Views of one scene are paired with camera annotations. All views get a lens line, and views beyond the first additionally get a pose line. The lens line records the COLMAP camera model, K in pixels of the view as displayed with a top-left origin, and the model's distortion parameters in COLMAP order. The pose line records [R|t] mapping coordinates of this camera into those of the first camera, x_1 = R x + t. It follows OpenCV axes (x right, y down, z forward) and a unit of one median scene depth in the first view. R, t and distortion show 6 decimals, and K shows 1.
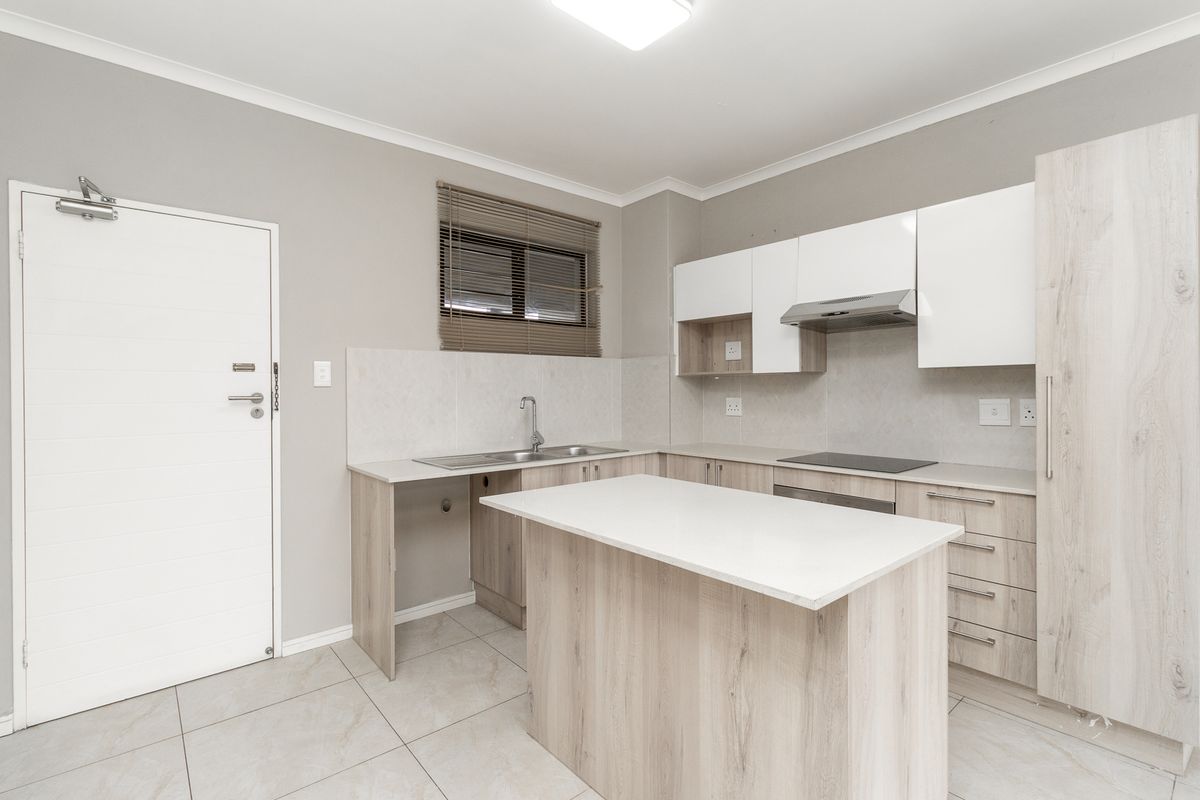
lens RADIAL K [[554.1, 0, 605.8], [0, 554.1, 394.4], [0, 0, 1]] dist [-0.002459, -0.001920]
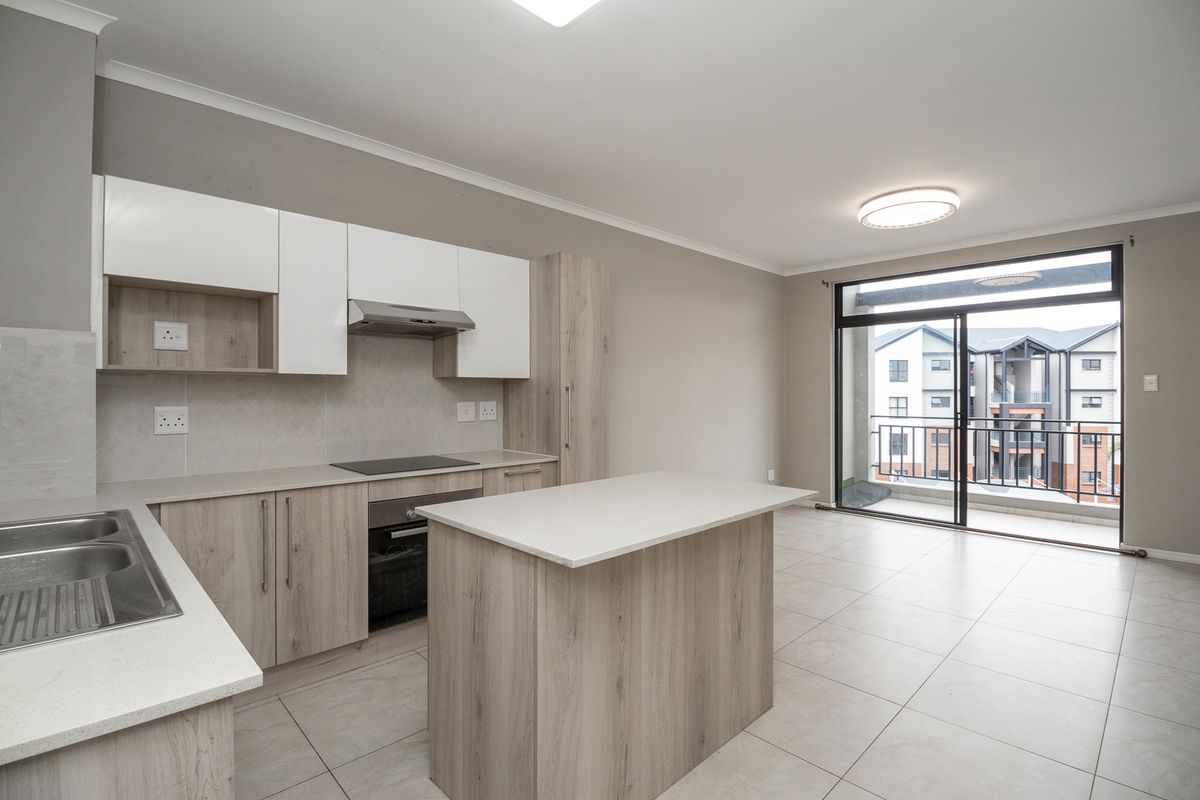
lens RADIAL K [[554.1, 0, 604.6], [0, 554.1, 393.3], [0, 0, 1]] dist [-0.002459, -0.001920]
pose [[-0.065999, 0.004647, 0.997809, -0.663175], [0.008787, 0.999953, -0.004076, -0.004233], [-0.997781, 0.008499, -0.066037, 0.759035]]
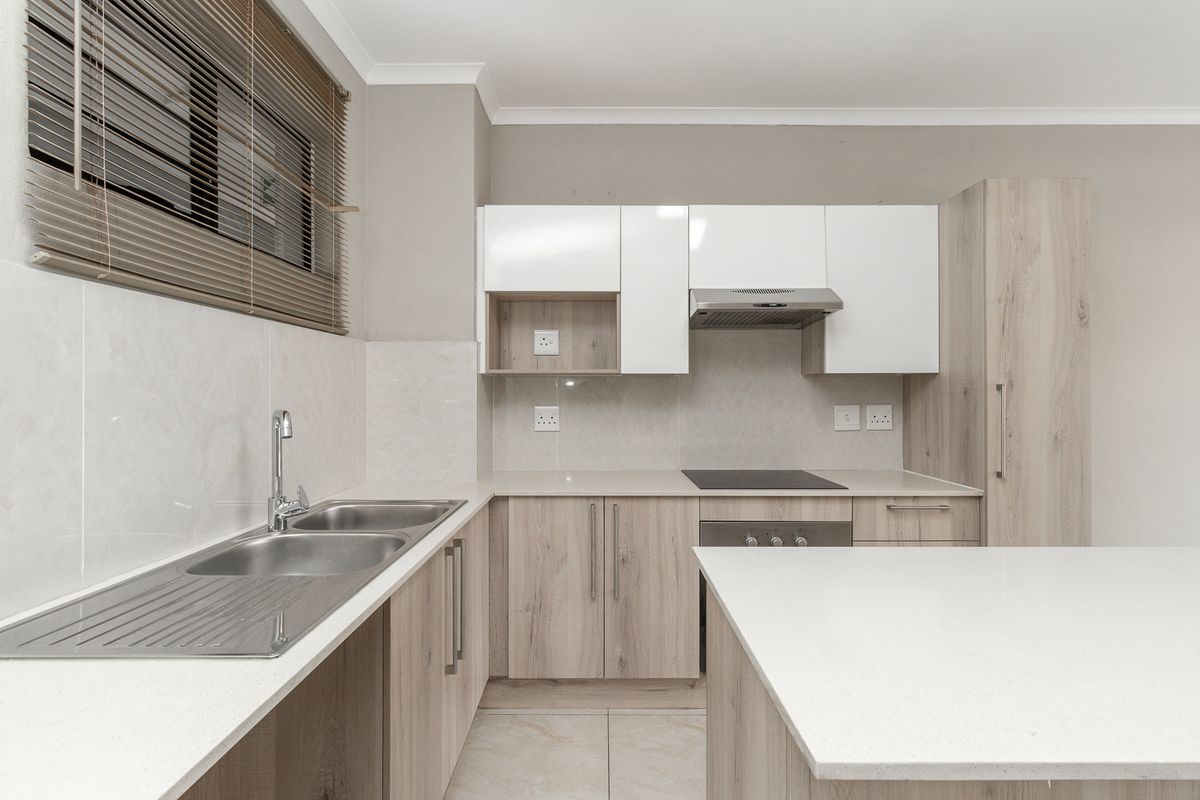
lens RADIAL K [[554.1, 0, 603.3], [0, 554.1, 393.9], [0, 0, 1]] dist [-0.002459, -0.001920]
pose [[0.647035, 0.004826, 0.762445, -0.397920], [0.003328, 0.999953, -0.009154, -0.005162], [-0.762453, 0.008460, 0.646988, 0.678034]]
